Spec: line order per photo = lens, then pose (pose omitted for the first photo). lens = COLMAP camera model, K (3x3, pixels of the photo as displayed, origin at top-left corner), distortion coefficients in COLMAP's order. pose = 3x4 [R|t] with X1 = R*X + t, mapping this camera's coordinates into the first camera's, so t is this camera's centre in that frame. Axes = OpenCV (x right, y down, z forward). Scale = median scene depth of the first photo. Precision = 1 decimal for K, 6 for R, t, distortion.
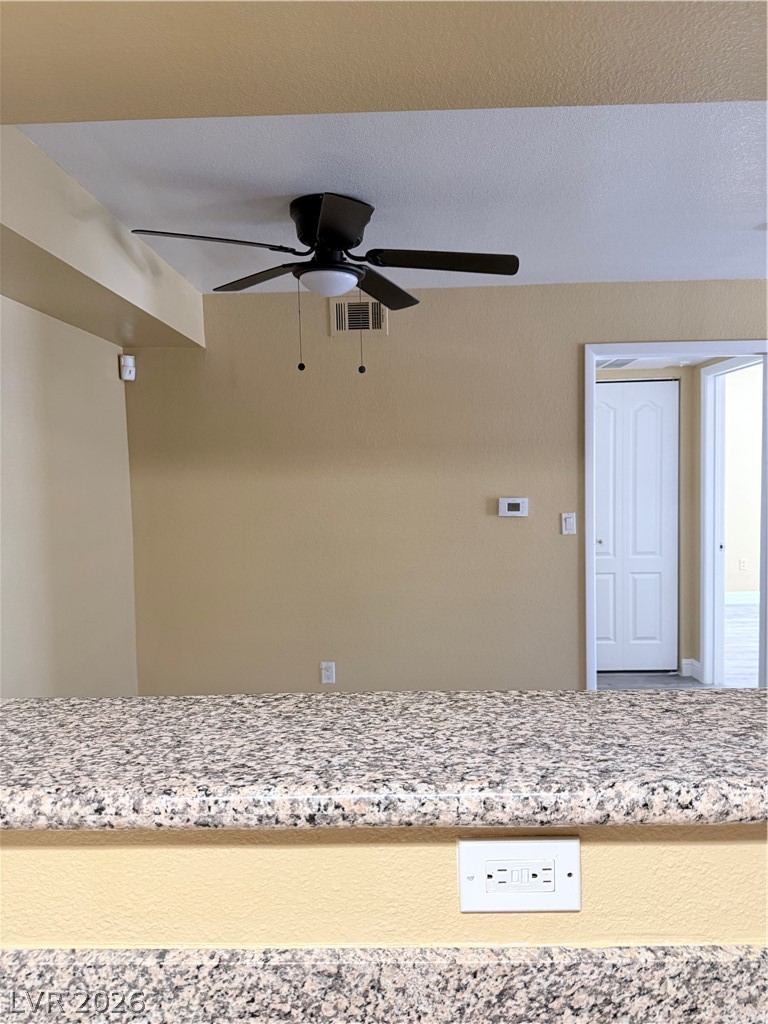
lens RADIAL K [[721.0, 0, 382.0], [0, 721.0, 522.0], [0, 0, 1]] dist [0.041956, -0.036665]
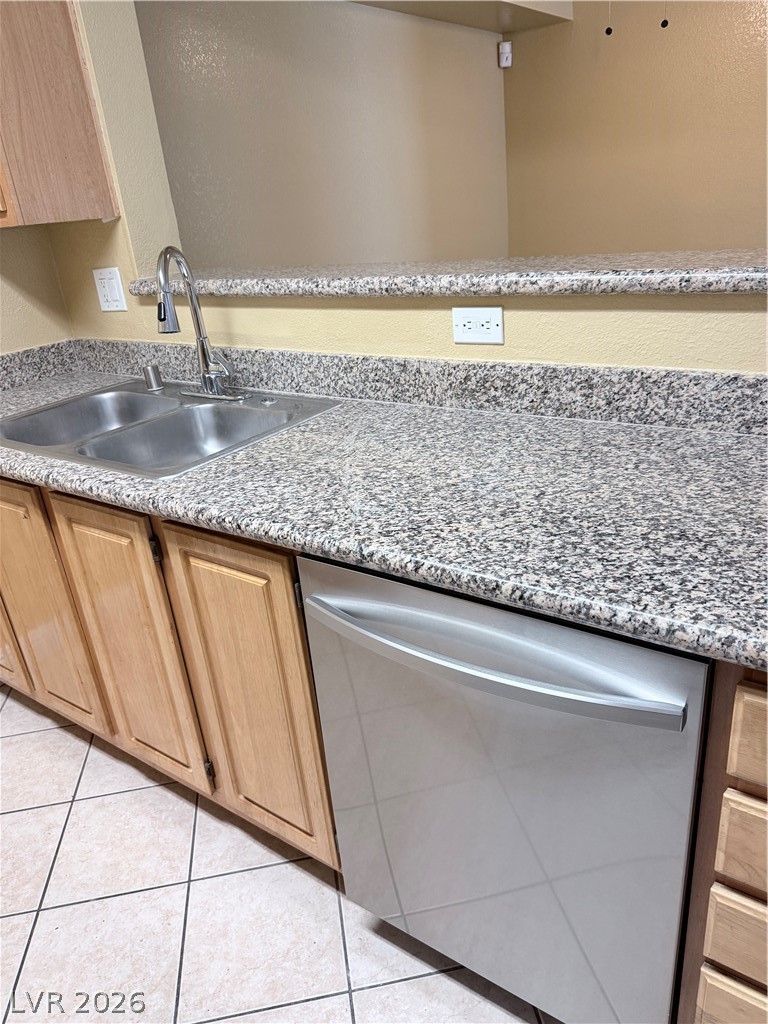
lens RADIAL K [[721.0, 0, 382.8], [0, 721.0, 511.1], [0, 0, 1]] dist [0.041956, -0.036665]
pose [[0.815937, 0.181024, -0.549069, 1.236855], [0.027594, 0.936439, 0.349743, 0.253721], [0.577482, -0.300519, 0.759080, -0.927859]]
